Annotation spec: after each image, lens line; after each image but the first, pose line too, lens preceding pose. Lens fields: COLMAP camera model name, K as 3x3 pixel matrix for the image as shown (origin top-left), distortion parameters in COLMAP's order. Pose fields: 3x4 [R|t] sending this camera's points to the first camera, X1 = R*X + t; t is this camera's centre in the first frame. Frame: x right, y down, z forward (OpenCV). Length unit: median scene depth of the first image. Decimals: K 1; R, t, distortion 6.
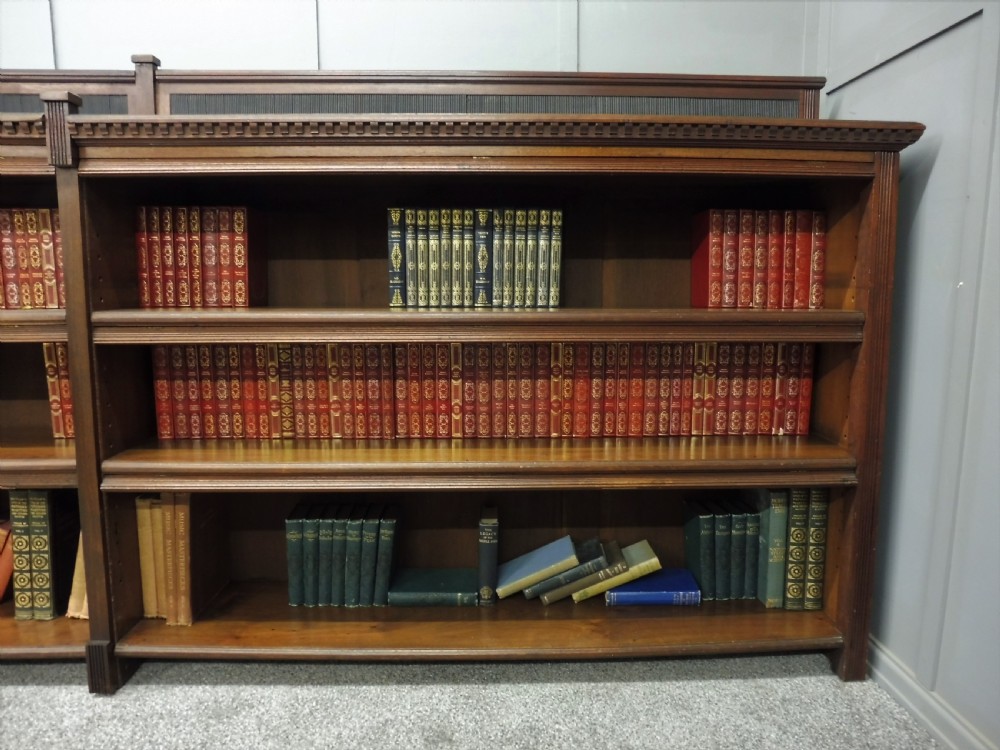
lens RADIAL K [[717.7, 0, 504.1], [0, 717.7, 377.8], [0, 0, 1]] dist [-0.033114, -0.004473]
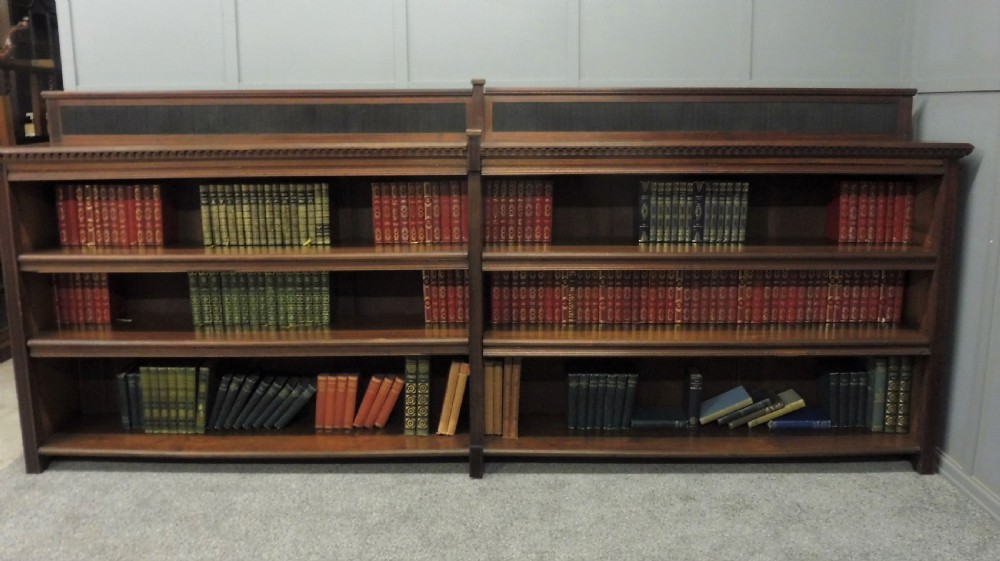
lens RADIAL K [[805.8, 0, 522.7], [0, 805.8, 248.4], [0, 0, 1]] dist [-0.009700, -0.065960]
pose [[0.999634, 0.003045, -0.026878, -0.367314], [-0.002146, 0.999440, 0.033401, -0.143028], [0.026965, -0.033331, 0.999081, -0.797998]]
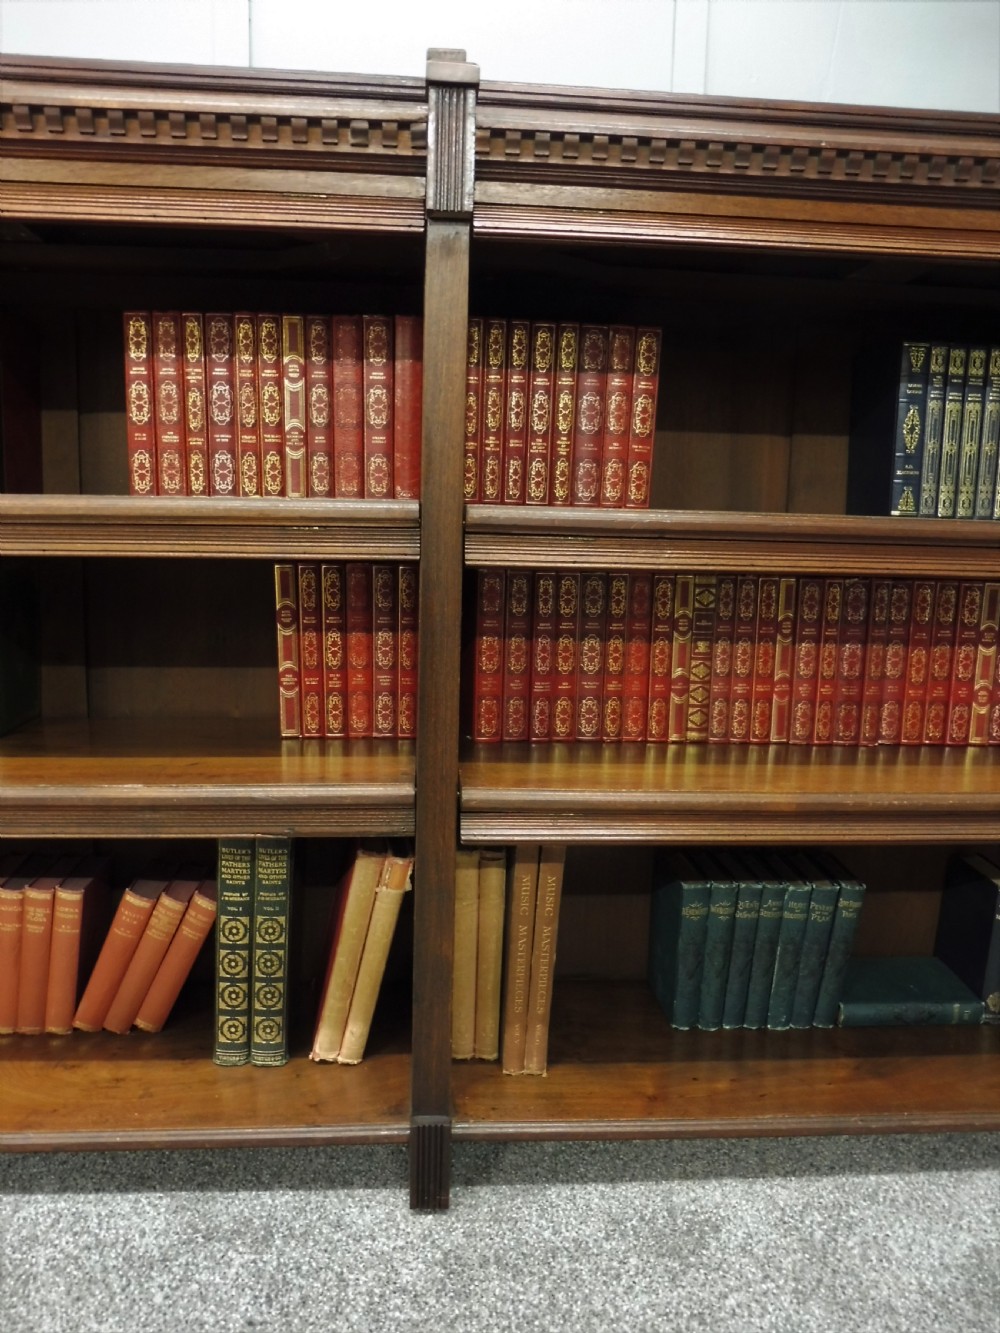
lens RADIAL K [[956.6, 0, 500.0], [0, 956.6, 666.5], [0, 0, 1]] dist [-0.033114, -0.004473]
pose [[0.998594, 0.018802, 0.049569, -0.501875], [-0.020271, 0.999365, 0.029295, 0.004533], [-0.048986, -0.030258, 0.998341, 0.249644]]
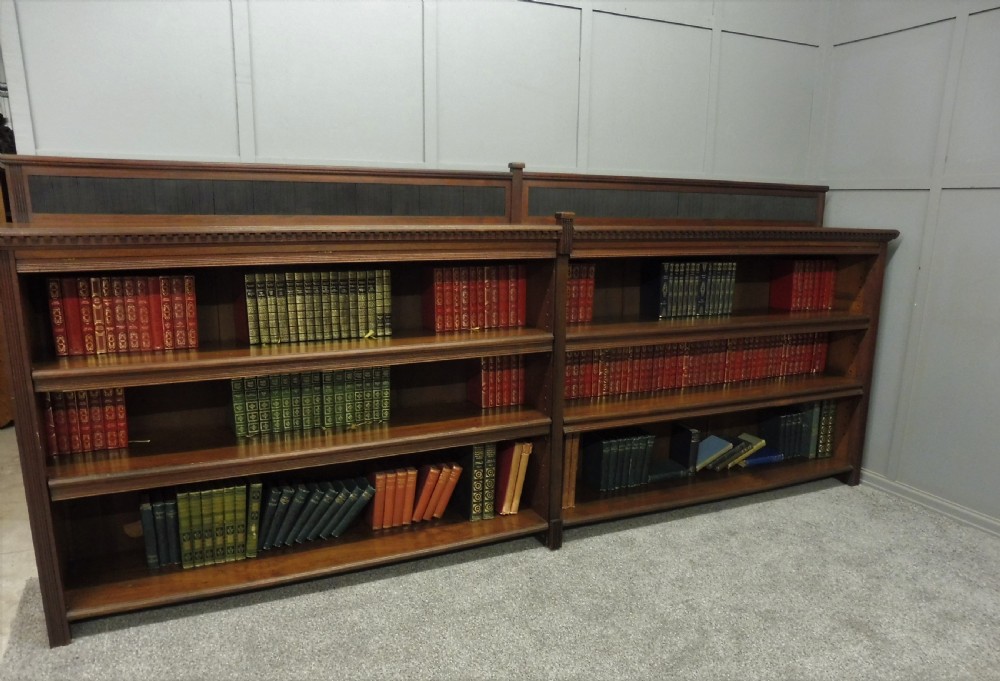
lens RADIAL K [[714.5, 0, 505.5], [0, 714.5, 379.4], [0, 0, 1]] dist [-0.030660, -0.007320]
pose [[0.918846, -0.077223, 0.386986, -1.202035], [0.037438, 0.993301, 0.109323, -0.153421], [-0.392835, -0.085963, 0.915582, -0.489448]]
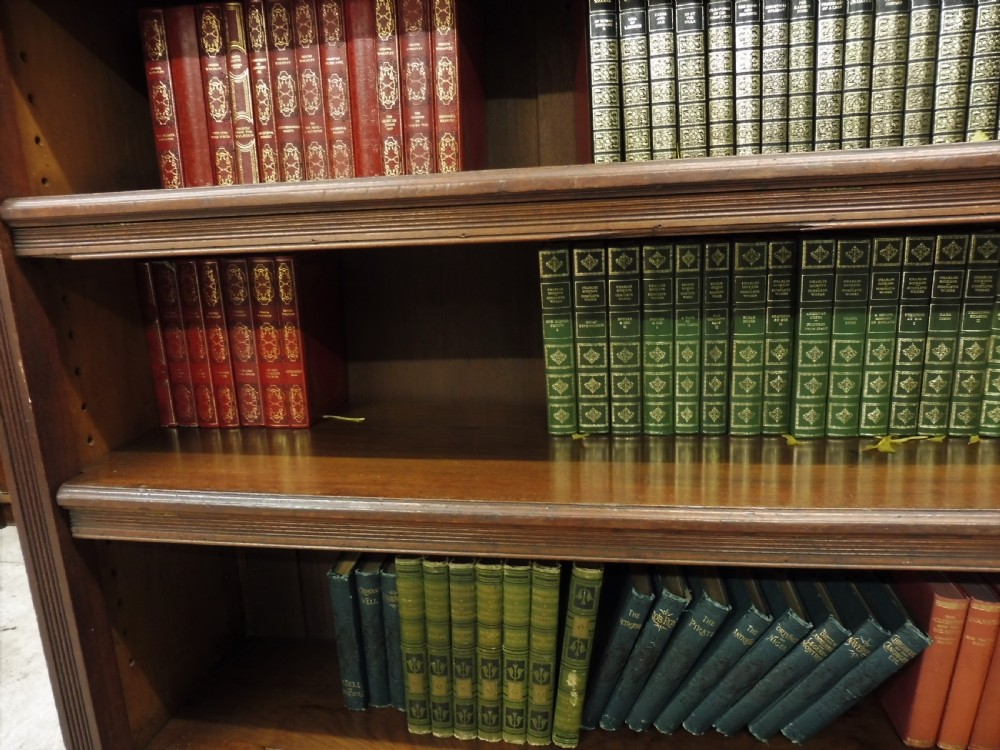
lens RADIAL K [[717.7, 0, 504.1], [0, 717.7, 377.8], [0, 0, 1]] dist [-0.033114, -0.004473]
pose [[0.977012, 0.003558, -0.213156, -1.075512], [0.015285, 0.996118, 0.086690, 0.002919], [0.212637, -0.087956, 0.973165, 0.463706]]
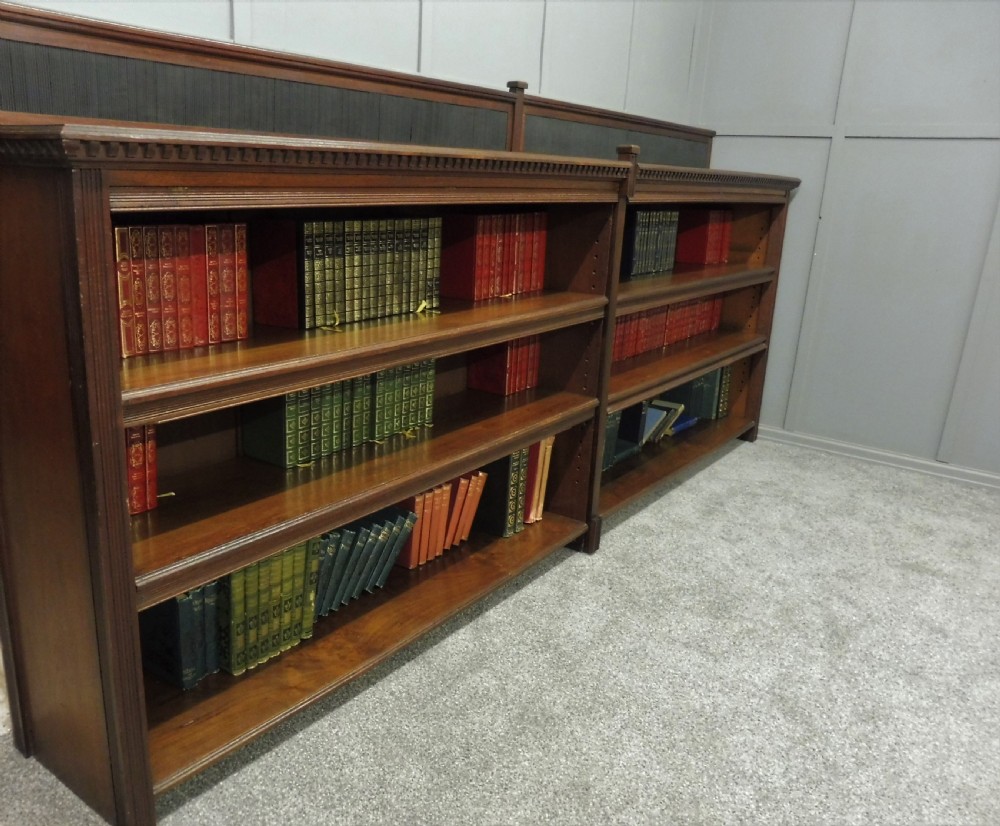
lens RADIAL K [[824.1, 0, 428.3], [0, 824.1, 432.4], [0, 0, 1]] dist [-0.030779, -0.017917]
pose [[0.647950, -0.204638, 0.733678, -1.819248], [0.064377, 0.974500, 0.214954, -0.177369], [-0.758957, -0.092048, 0.644602, 0.144503]]
